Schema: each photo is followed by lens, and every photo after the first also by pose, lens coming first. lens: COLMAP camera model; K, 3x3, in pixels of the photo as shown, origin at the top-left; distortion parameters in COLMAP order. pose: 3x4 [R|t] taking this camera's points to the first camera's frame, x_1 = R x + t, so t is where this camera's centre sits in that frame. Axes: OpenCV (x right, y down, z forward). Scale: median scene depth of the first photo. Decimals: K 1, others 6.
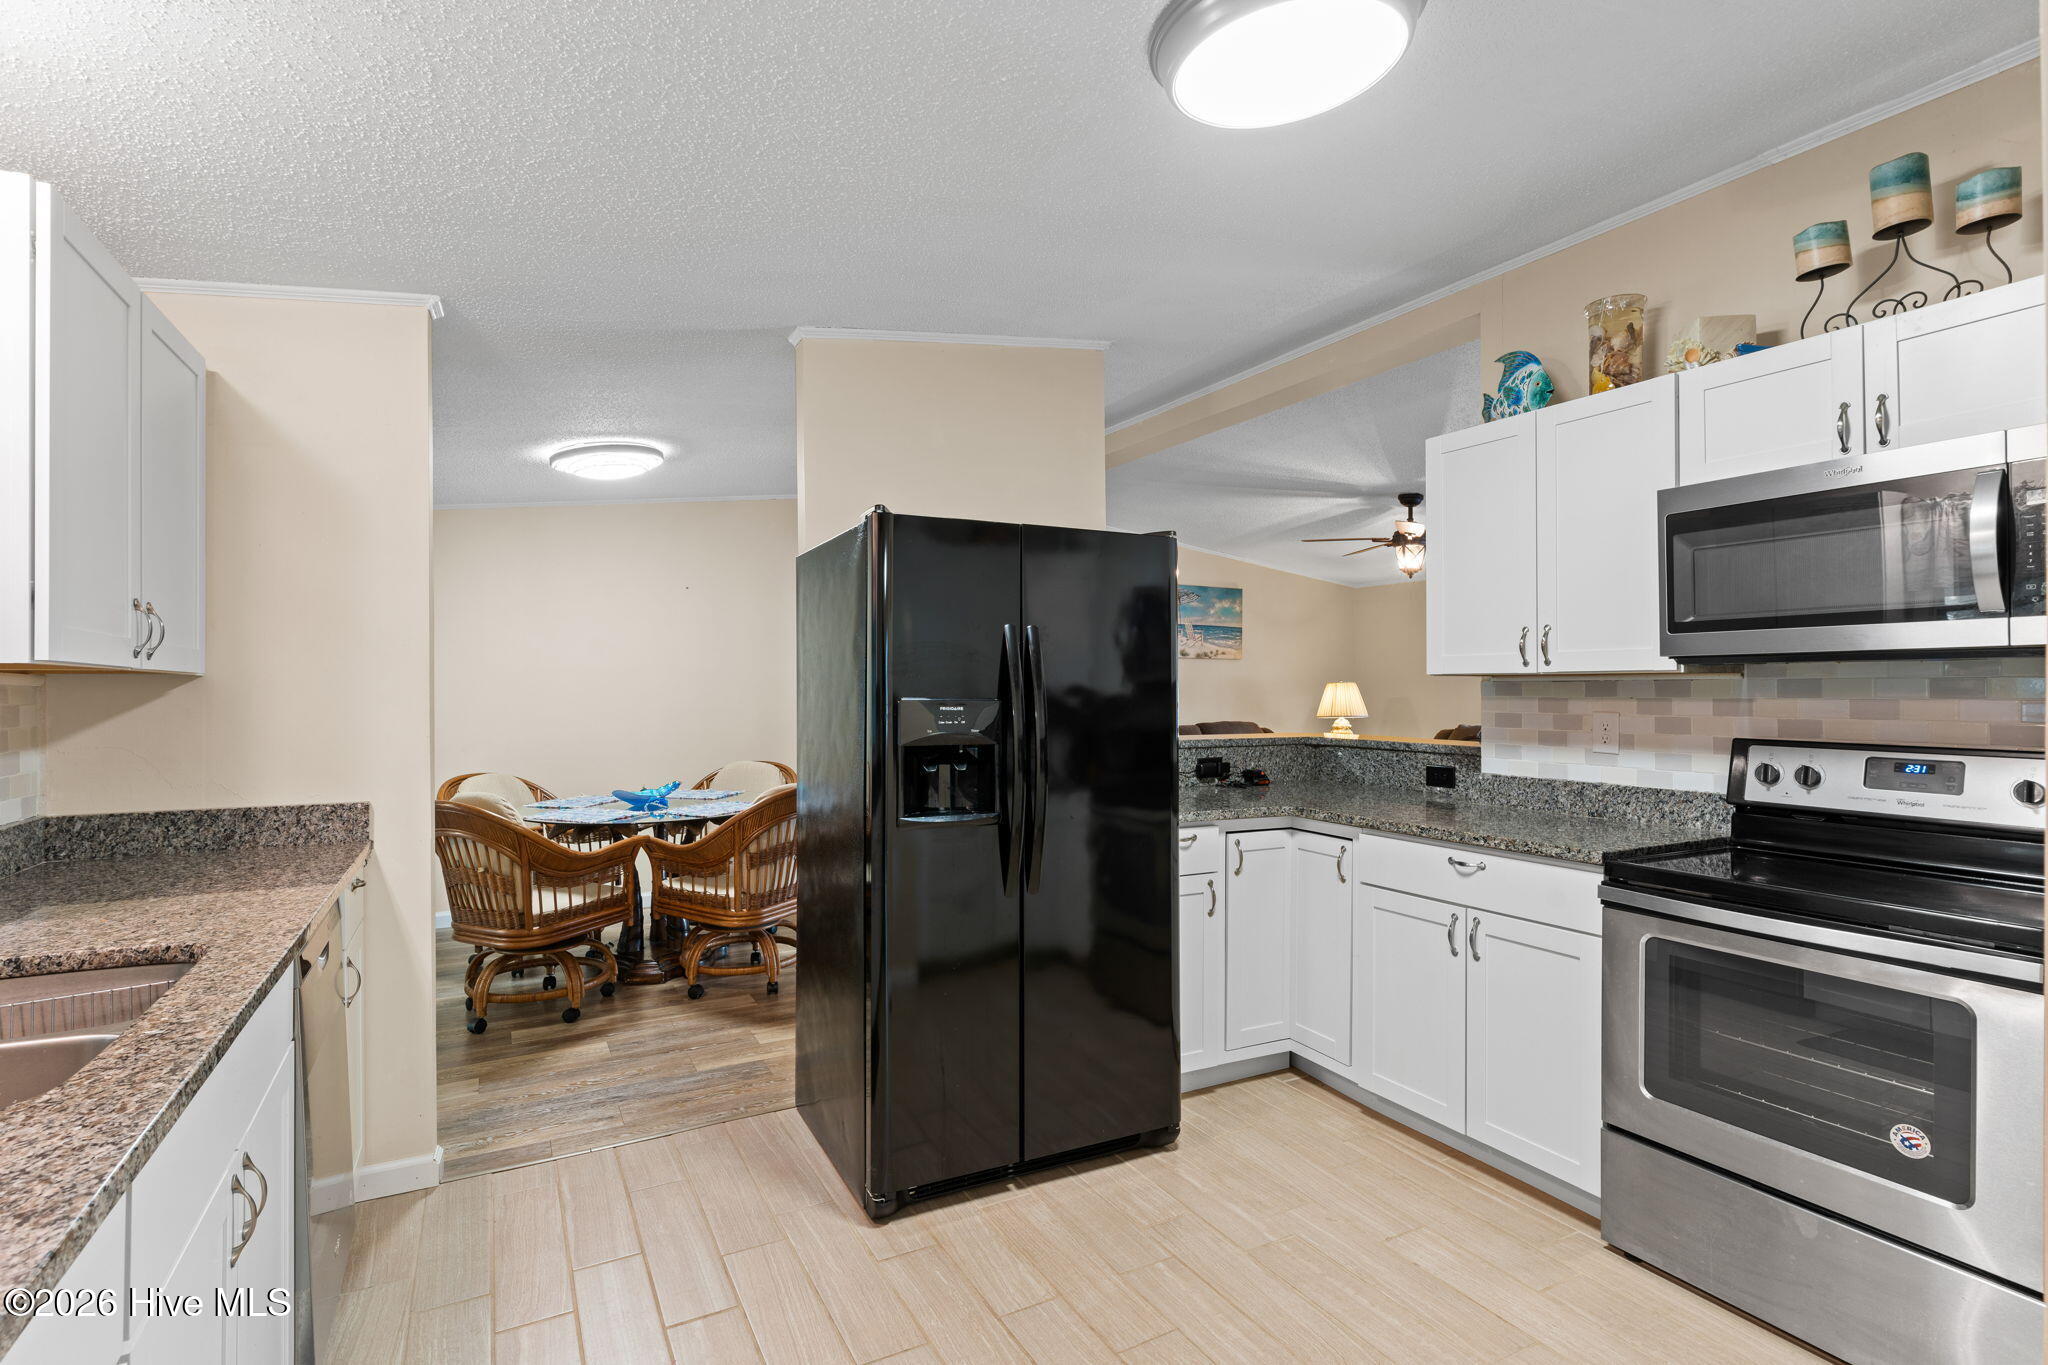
lens RADIAL K [[985.7, 0, 1025.0], [0, 985.7, 703.6], [0, 0, 1]] dist [0.000547, 0.001078]
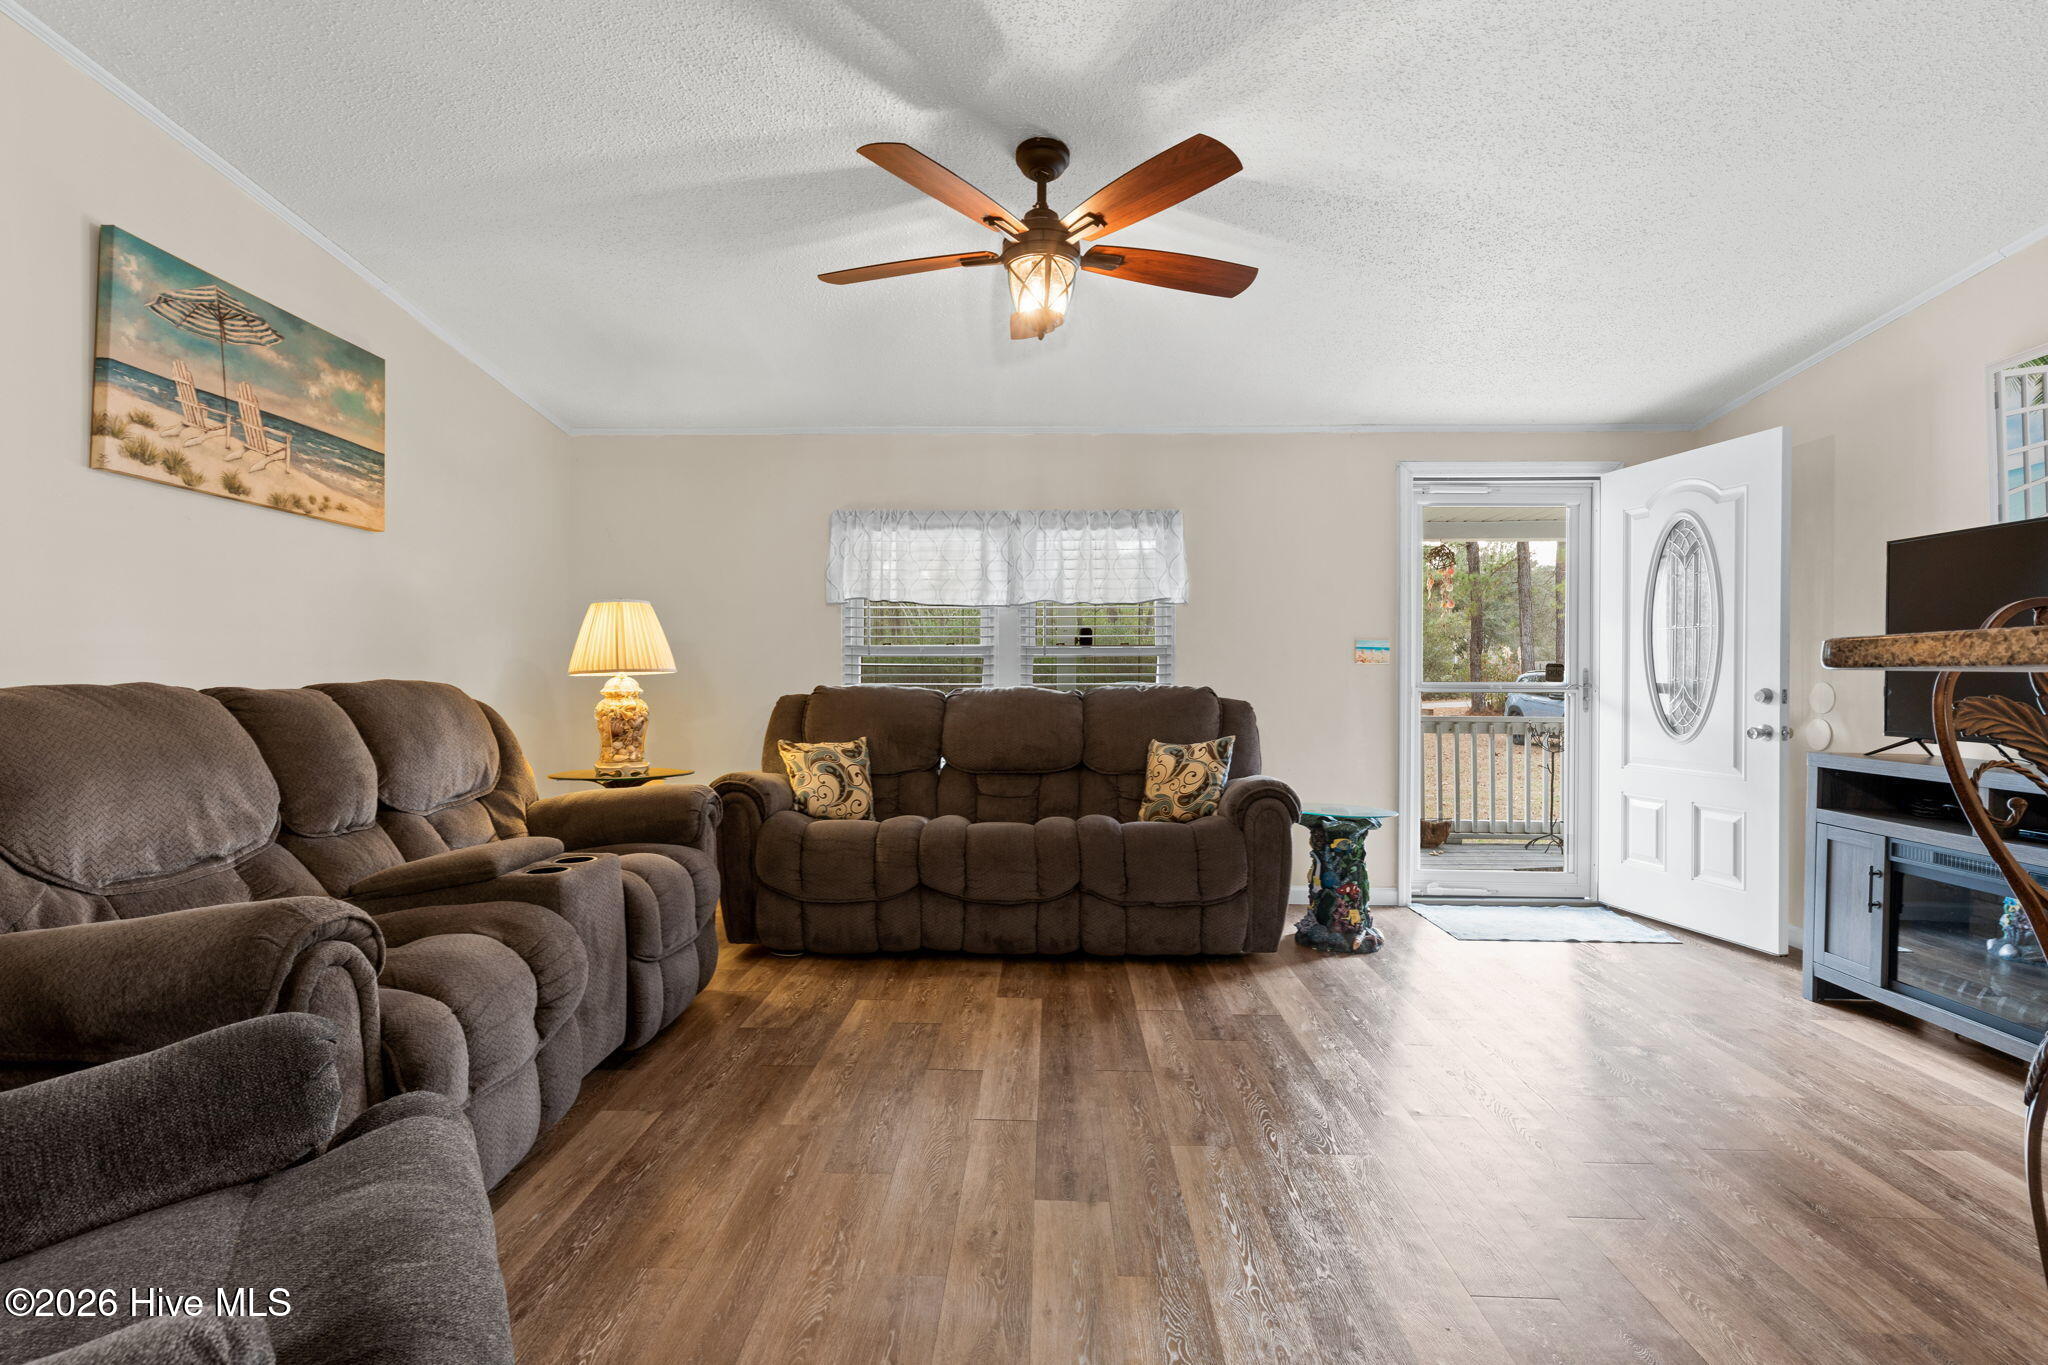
lens RADIAL K [[1011.2, 0, 1024.0], [0, 1011.2, 682.5], [0, 0, 1]] dist [0.000047, -0.000595]
pose [[0.494498, 0.005390, 0.869162, -0.032847], [0.010861, 0.999864, -0.012380, 0.073717], [-0.869111, 0.015562, 0.494372, 1.626044]]
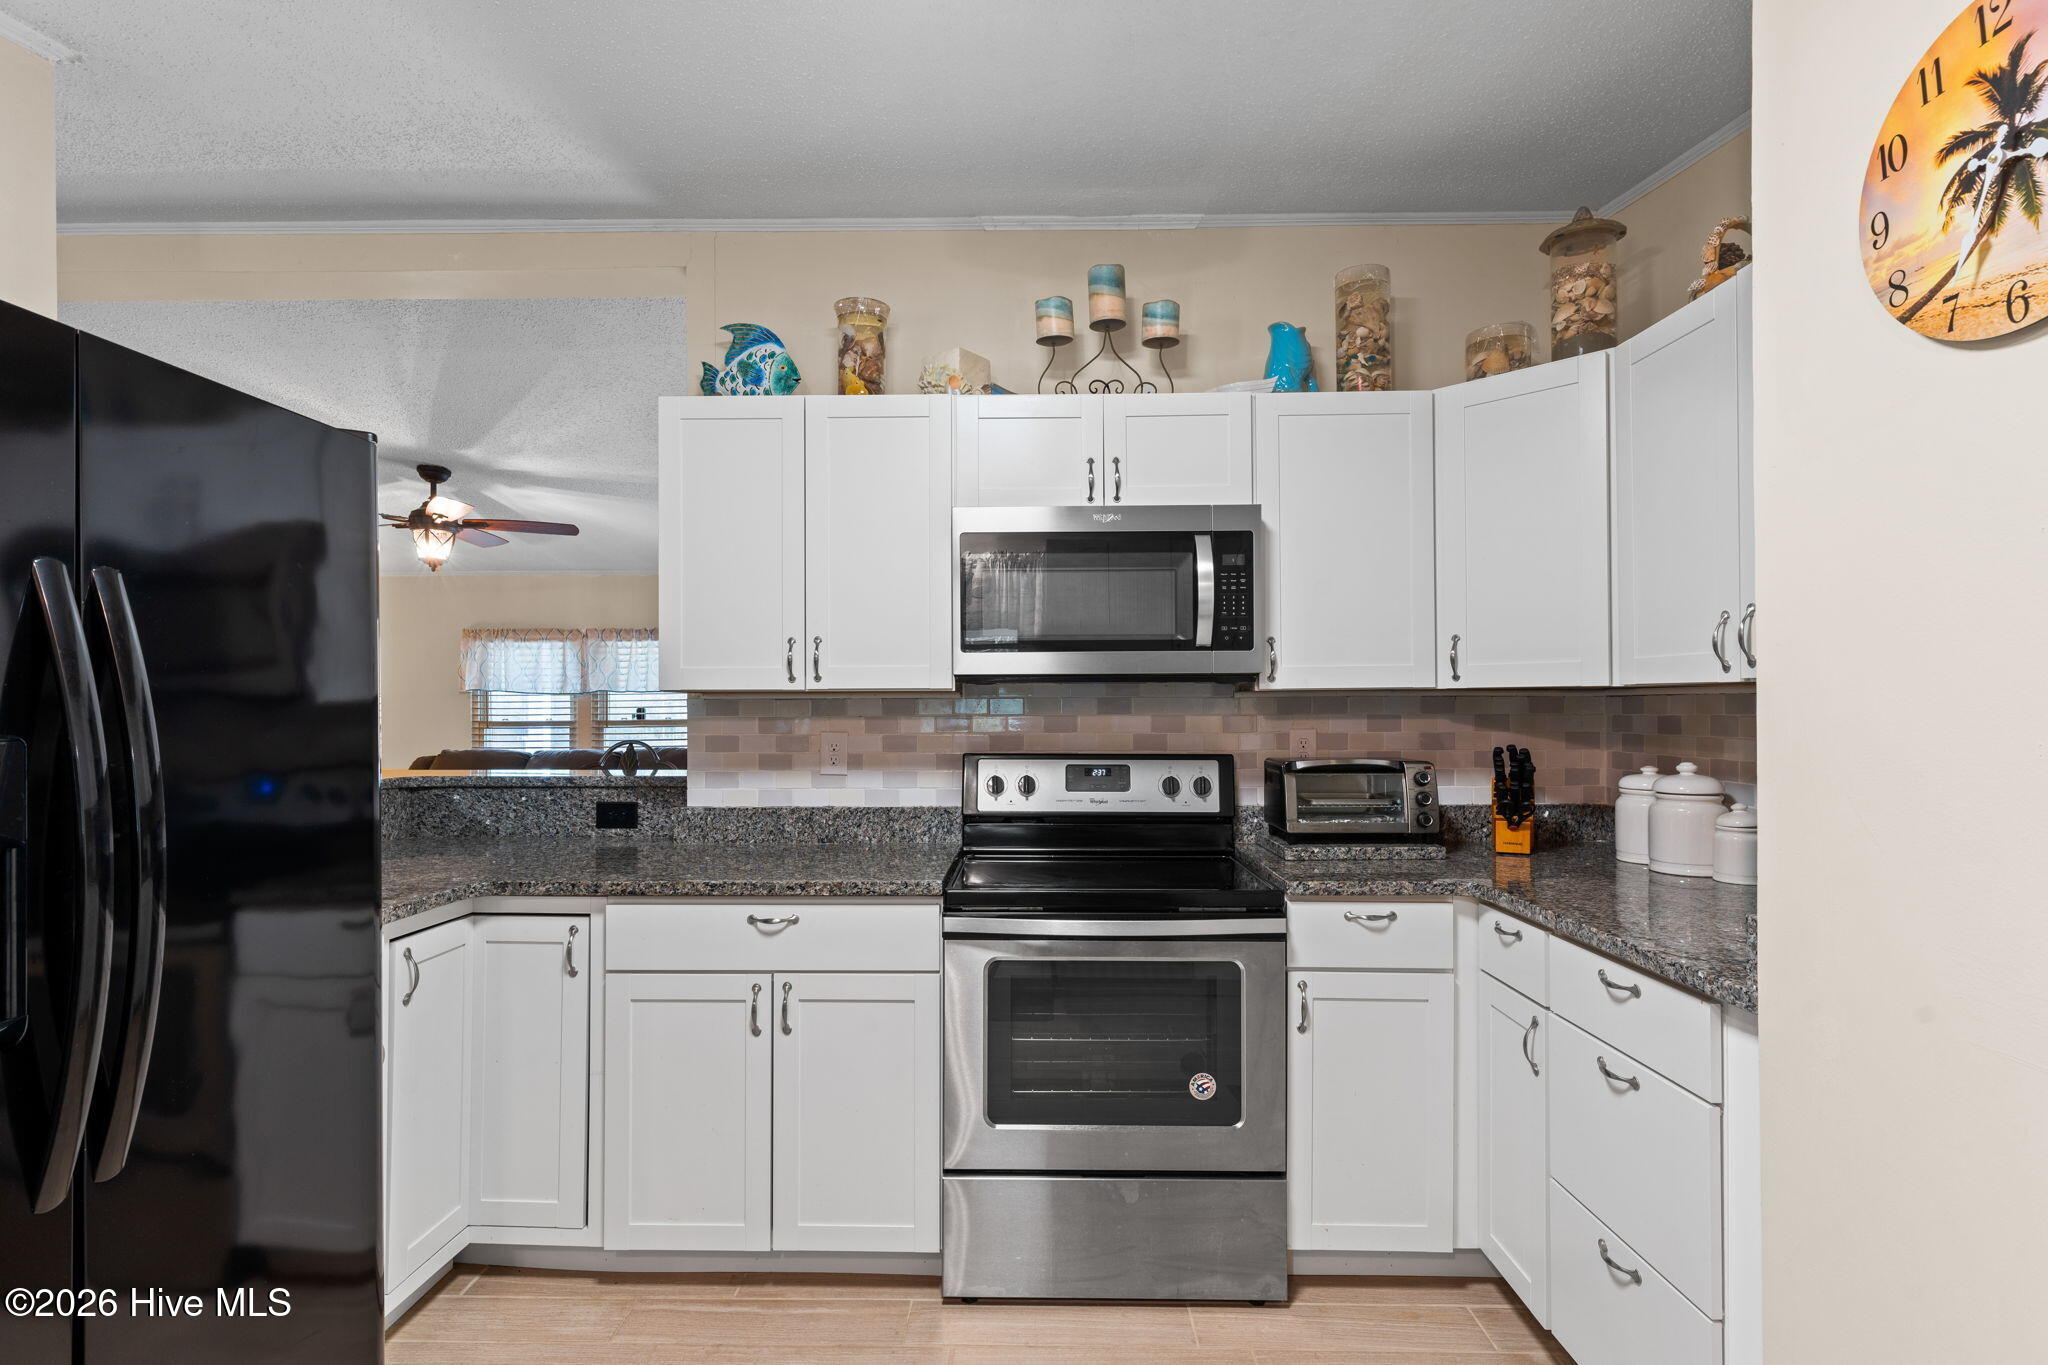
lens RADIAL K [[985.7, 0, 1025.0], [0, 985.7, 703.6], [0, 0, 1]] dist [0.000547, 0.001078]
pose [[0.488483, 0.000198, 0.872574, -0.160136], [0.016148, 0.999827, -0.009267, -0.007078], [-0.872424, 0.018617, 0.488395, 0.389261]]
